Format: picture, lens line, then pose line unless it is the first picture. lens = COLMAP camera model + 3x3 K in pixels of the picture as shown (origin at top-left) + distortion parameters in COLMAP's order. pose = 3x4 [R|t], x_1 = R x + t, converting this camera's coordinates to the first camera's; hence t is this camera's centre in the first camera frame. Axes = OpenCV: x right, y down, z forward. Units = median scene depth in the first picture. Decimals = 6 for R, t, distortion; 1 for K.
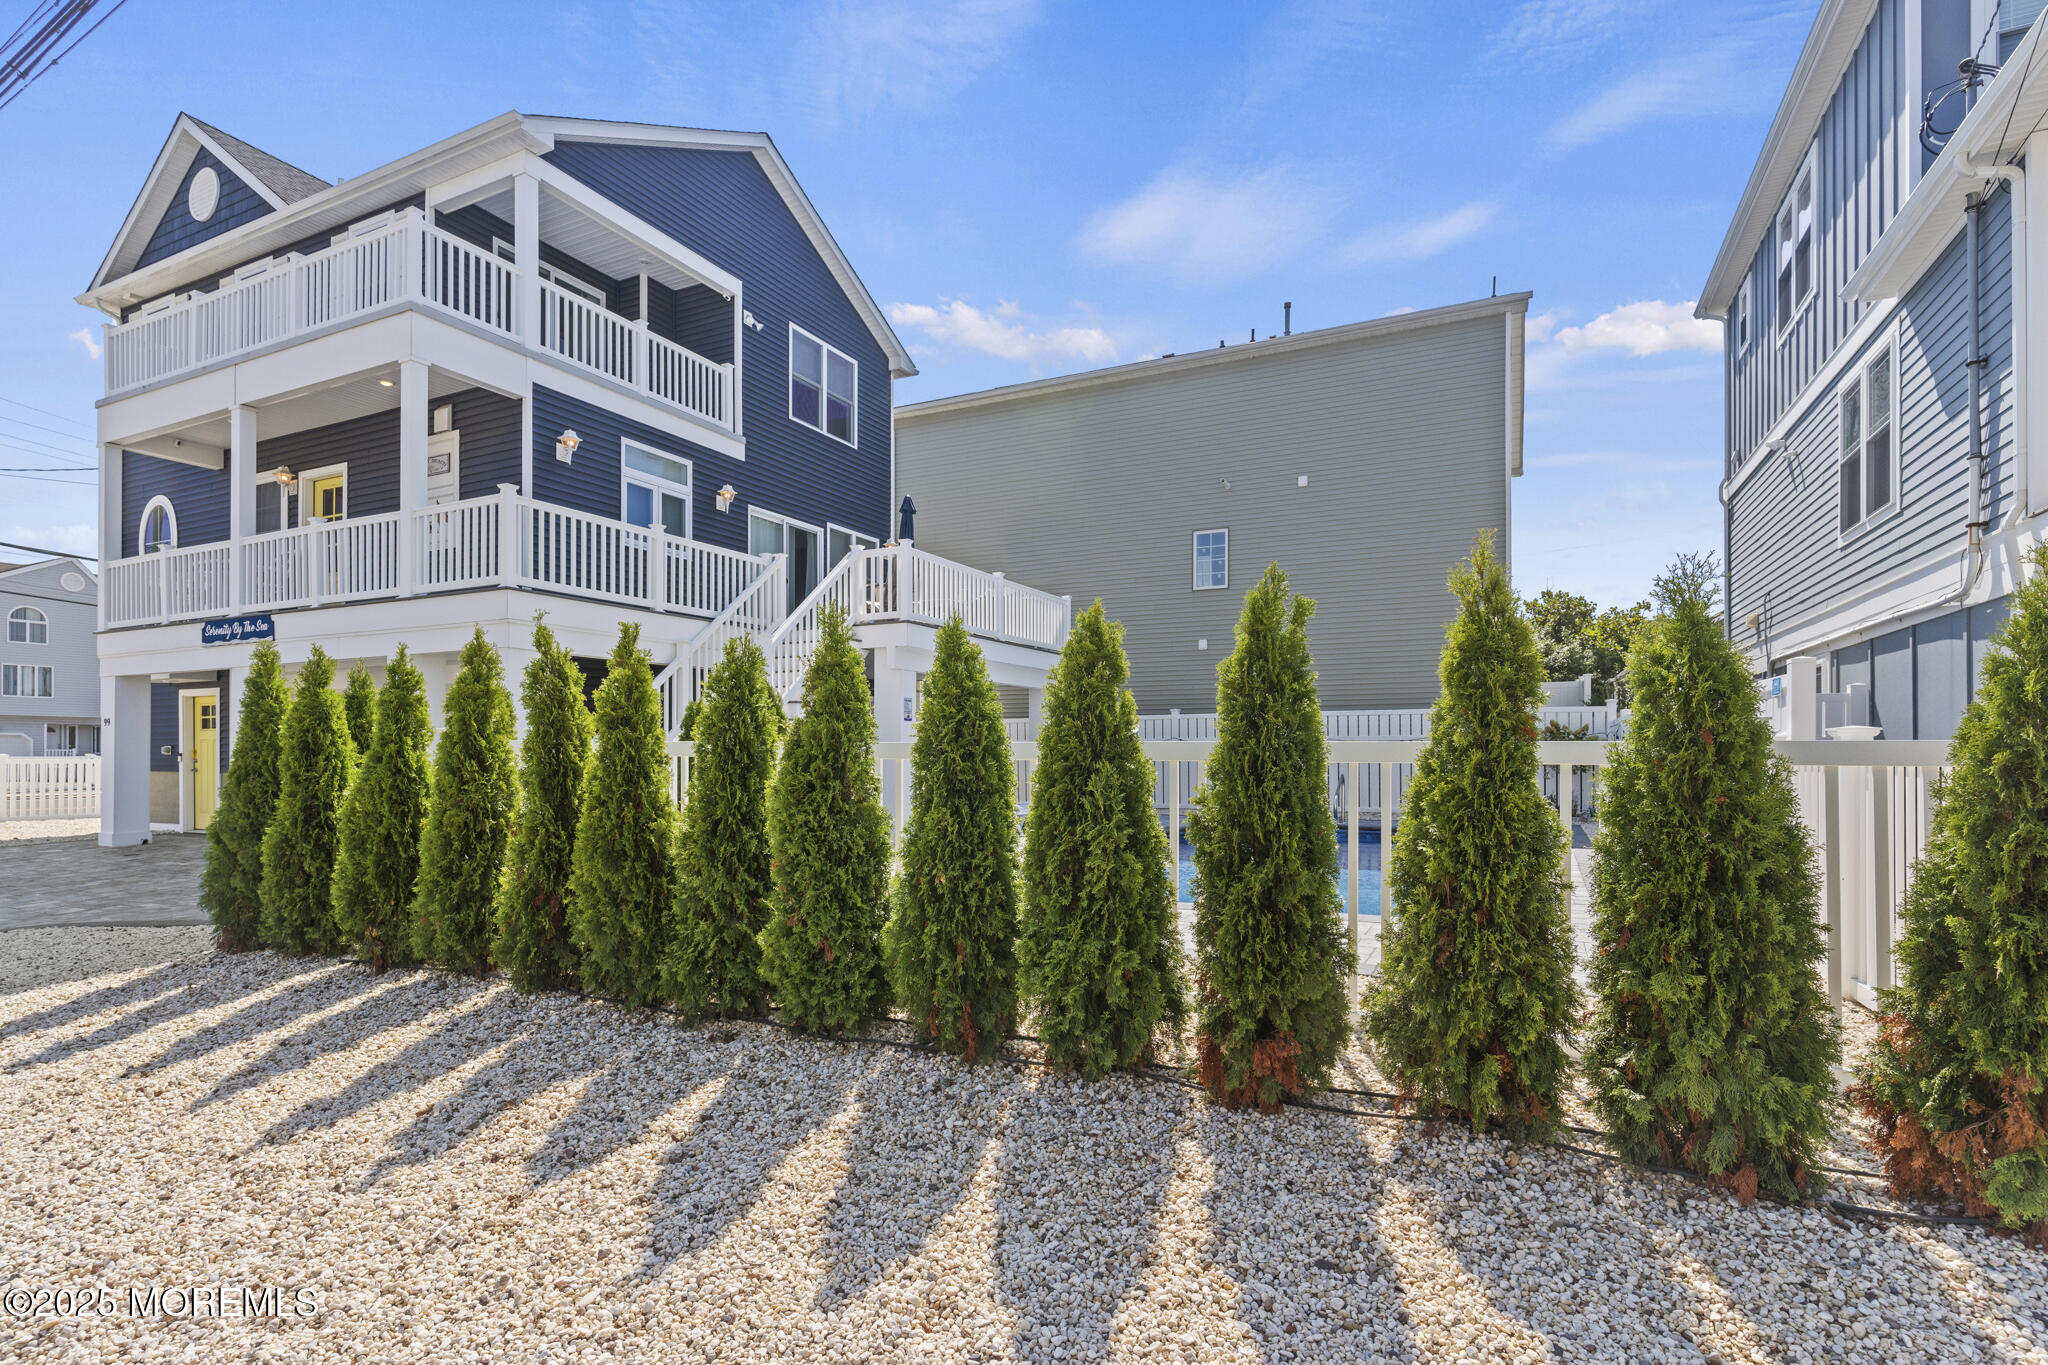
lens RADIAL K [[1000.7, 0, 989.2], [0, 1000.7, 754.1], [0, 0, 1]] dist [-0.000314, 0.000164]
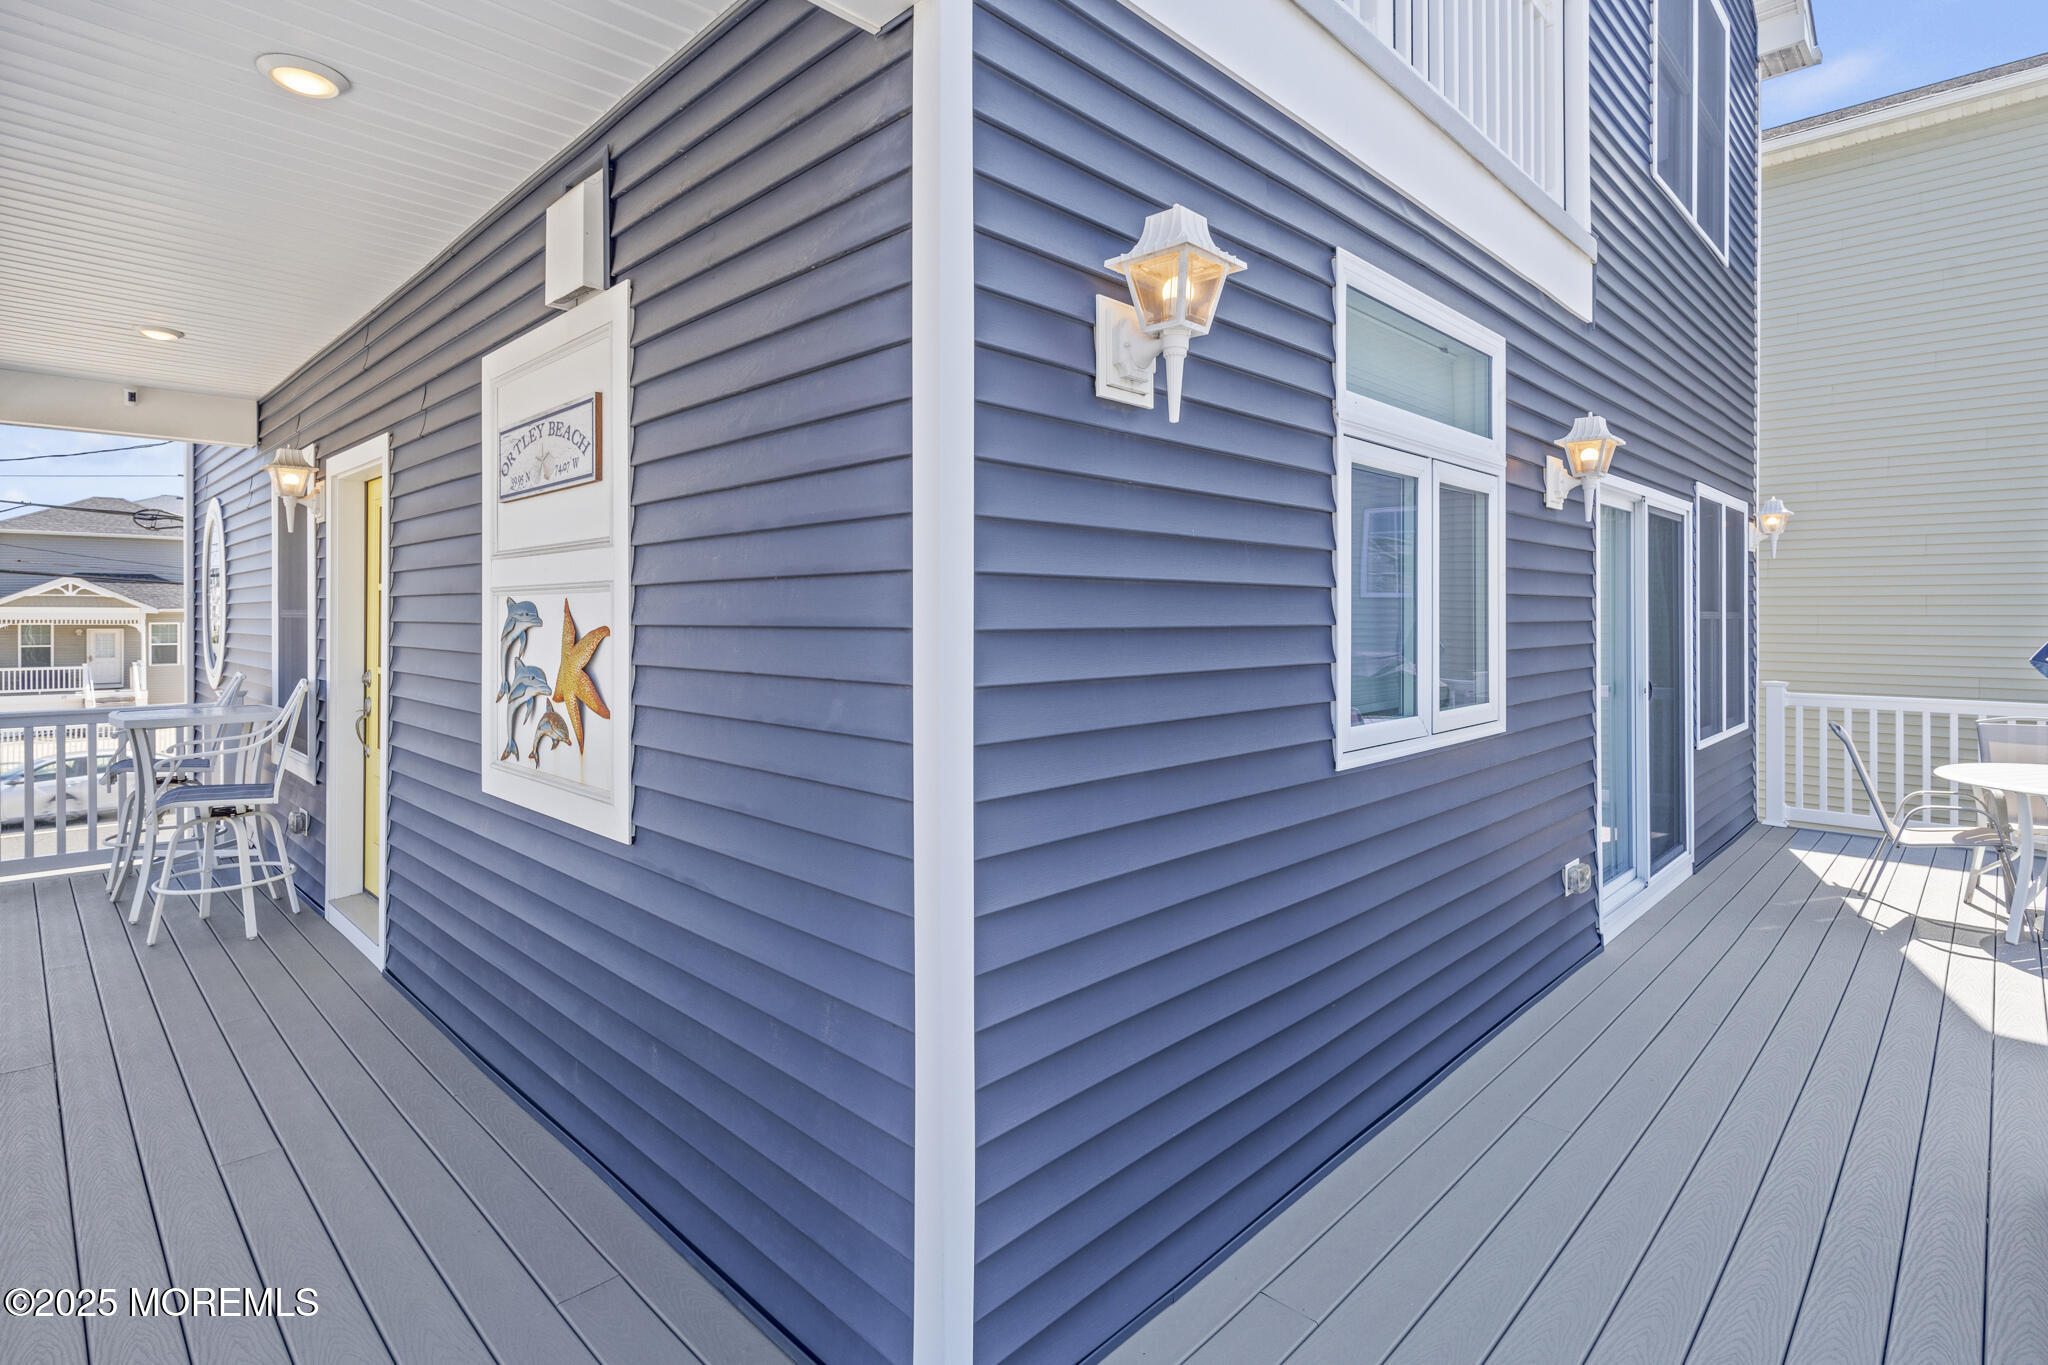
lens RADIAL K [[1000.7, 0, 1052.7], [0, 1000.7, 618.0], [0, 0, 1]] dist [-0.000314, 0.000164]
pose [[0.956688, -0.000006, -0.291114, -0.343295], [-0.000288, 0.999999, -0.000965, -0.227597], [0.291114, 0.001007, 0.956688, 0.743157]]
